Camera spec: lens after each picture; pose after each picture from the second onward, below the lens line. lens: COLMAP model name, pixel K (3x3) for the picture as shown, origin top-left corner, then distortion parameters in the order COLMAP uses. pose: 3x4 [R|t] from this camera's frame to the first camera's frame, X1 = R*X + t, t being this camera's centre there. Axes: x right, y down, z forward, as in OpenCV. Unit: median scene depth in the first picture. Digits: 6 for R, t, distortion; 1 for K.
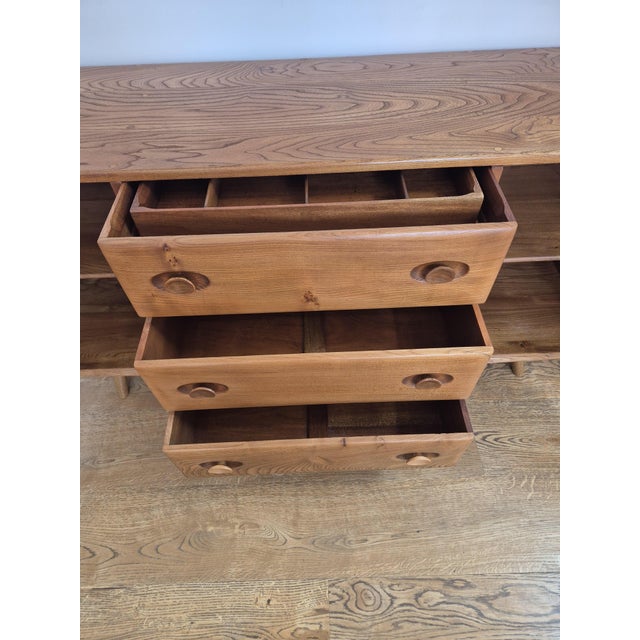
lens RADIAL K [[430.0, 0, 316.5], [0, 430.0, 322.1], [0, 0, 1]] dist [0.073036, -0.066822]
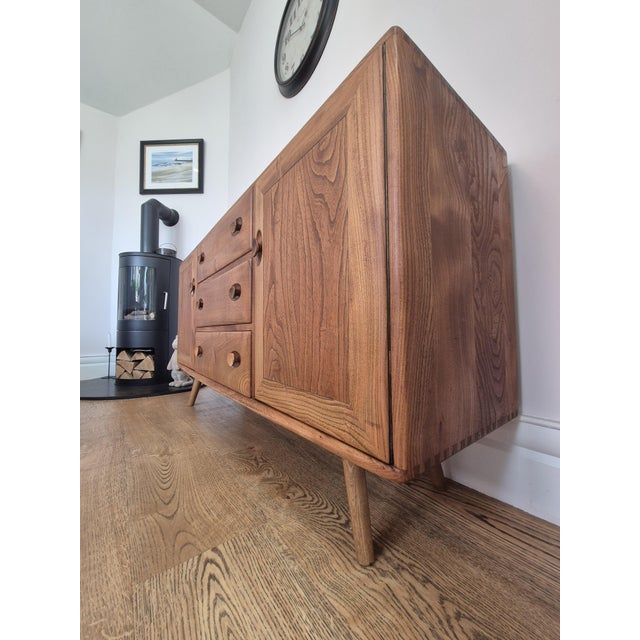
lens RADIAL K [[263.1, 0, 322.3], [0, 263.1, 318.0], [0, 0, 1]] dist [-0.004503, 0.002381]
pose [[0.592784, -0.018771, -0.805142, 0.891472], [-0.641965, 0.592651, -0.486463, 0.167612], [0.486300, 0.805241, 0.339264, 0.790615]]
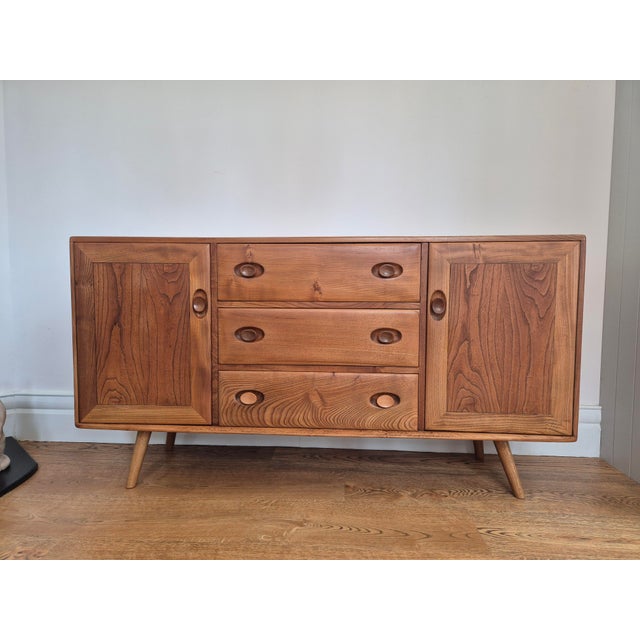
lens RADIAL K [[430.0, 0, 315.3], [0, 430.0, 320.2], [0, 0, 1]] dist [0.073036, -0.066822]
pose [[0.995257, 0.039619, -0.088848, 0.092457], [-0.092630, 0.664990, -0.741085, 0.802705], [0.029722, 0.745800, 0.665506, 0.030128]]
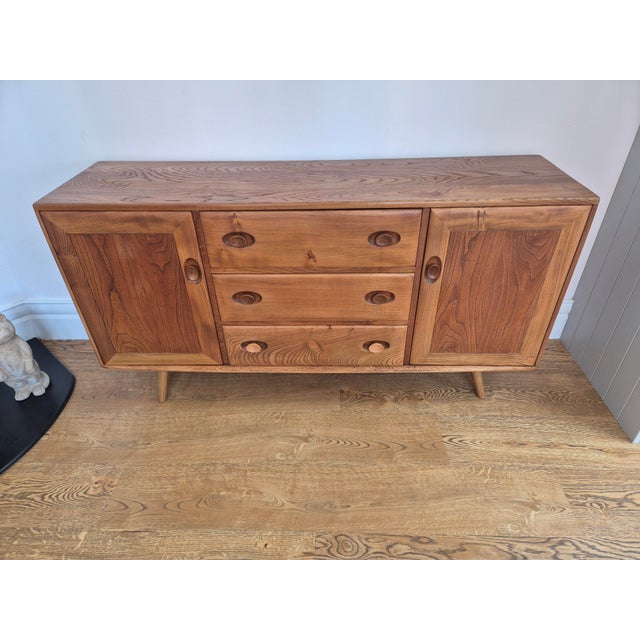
lens RADIAL K [[430.0, 0, 319.2], [0, 430.0, 326.1], [0, 0, 1]] dist [0.073036, -0.066822]
pose [[0.998606, 0.036534, -0.038108, 0.059564], [-0.045428, 0.962416, -0.267753, 0.349160], [0.026894, 0.269111, 0.962734, -0.309182]]
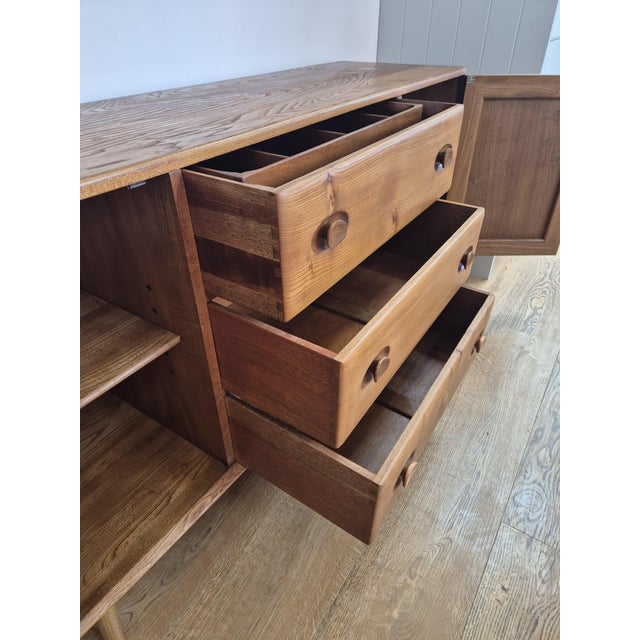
lens RADIAL K [[430.0, 0, 319.8], [0, 430.0, 319.4], [0, 0, 1]] dist [0.073036, -0.066822]
pose [[0.572254, -0.452680, 0.683817, -0.622099], [0.640635, 0.767330, -0.028153, 0.029770], [-0.511969, 0.454187, 0.729110, 0.307921]]
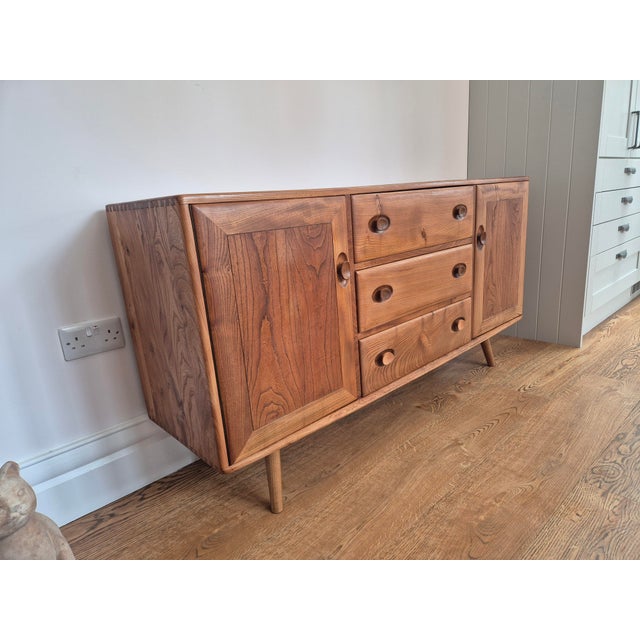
lens RADIAL K [[430.0, 0, 319.8], [0, 430.0, 322.8], [0, 0, 1]] dist [0.073036, -0.066822]
pose [[0.748083, -0.206825, 0.630551, -1.058174], [0.555850, 0.714338, -0.425151, 0.393031], [-0.362495, 0.668540, 0.649347, 0.235249]]
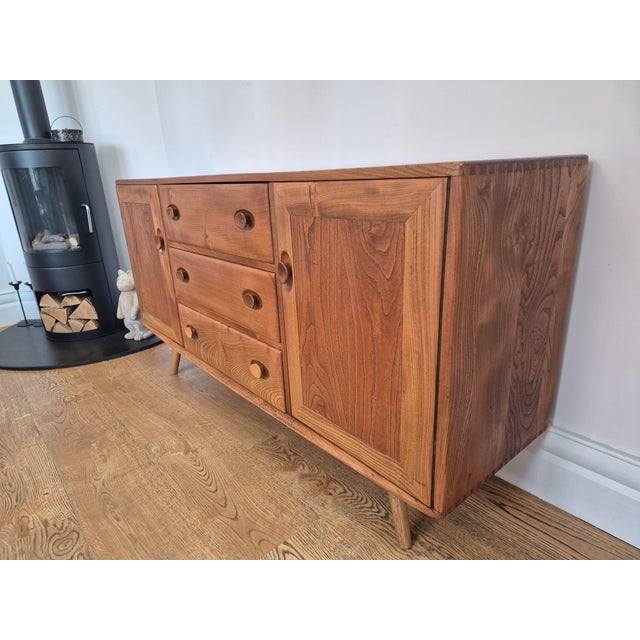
lens RADIAL K [[430.0, 0, 309.7], [0, 430.0, 322.9], [0, 0, 1]] dist [0.073036, -0.066822]
pose [[0.613174, 0.260990, -0.745589, 1.024900], [-0.601071, 0.766580, -0.225985, 0.118693], [0.512574, 0.586720, 0.626920, 0.333880]]
